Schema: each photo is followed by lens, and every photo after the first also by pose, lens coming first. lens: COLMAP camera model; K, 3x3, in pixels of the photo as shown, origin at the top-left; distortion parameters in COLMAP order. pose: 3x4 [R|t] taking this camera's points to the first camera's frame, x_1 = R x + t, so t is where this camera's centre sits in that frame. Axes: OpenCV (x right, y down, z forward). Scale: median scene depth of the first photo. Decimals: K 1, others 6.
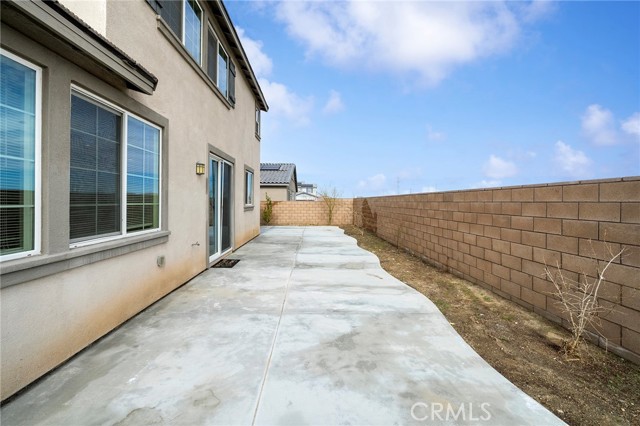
lens RADIAL K [[262.3, 0, 320.0], [0, 262.3, 201.3], [0, 0, 1]] dist [-0.002930, -0.000352]
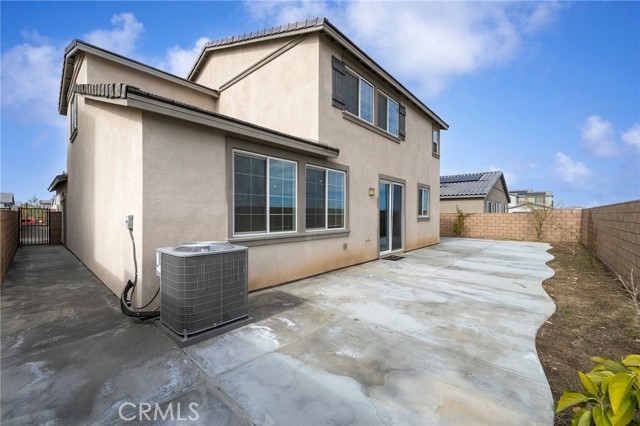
lens RADIAL K [[261.5, 0, 320.0], [0, 261.5, 213.0], [0, 0, 1]] dist [-0.001088, -0.000123]
pose [[0.719551, -0.004516, -0.694425, 0.498593], [0.001827, 0.999988, -0.004610, 0.009063], [0.694437, 0.002048, 0.719551, -0.396214]]
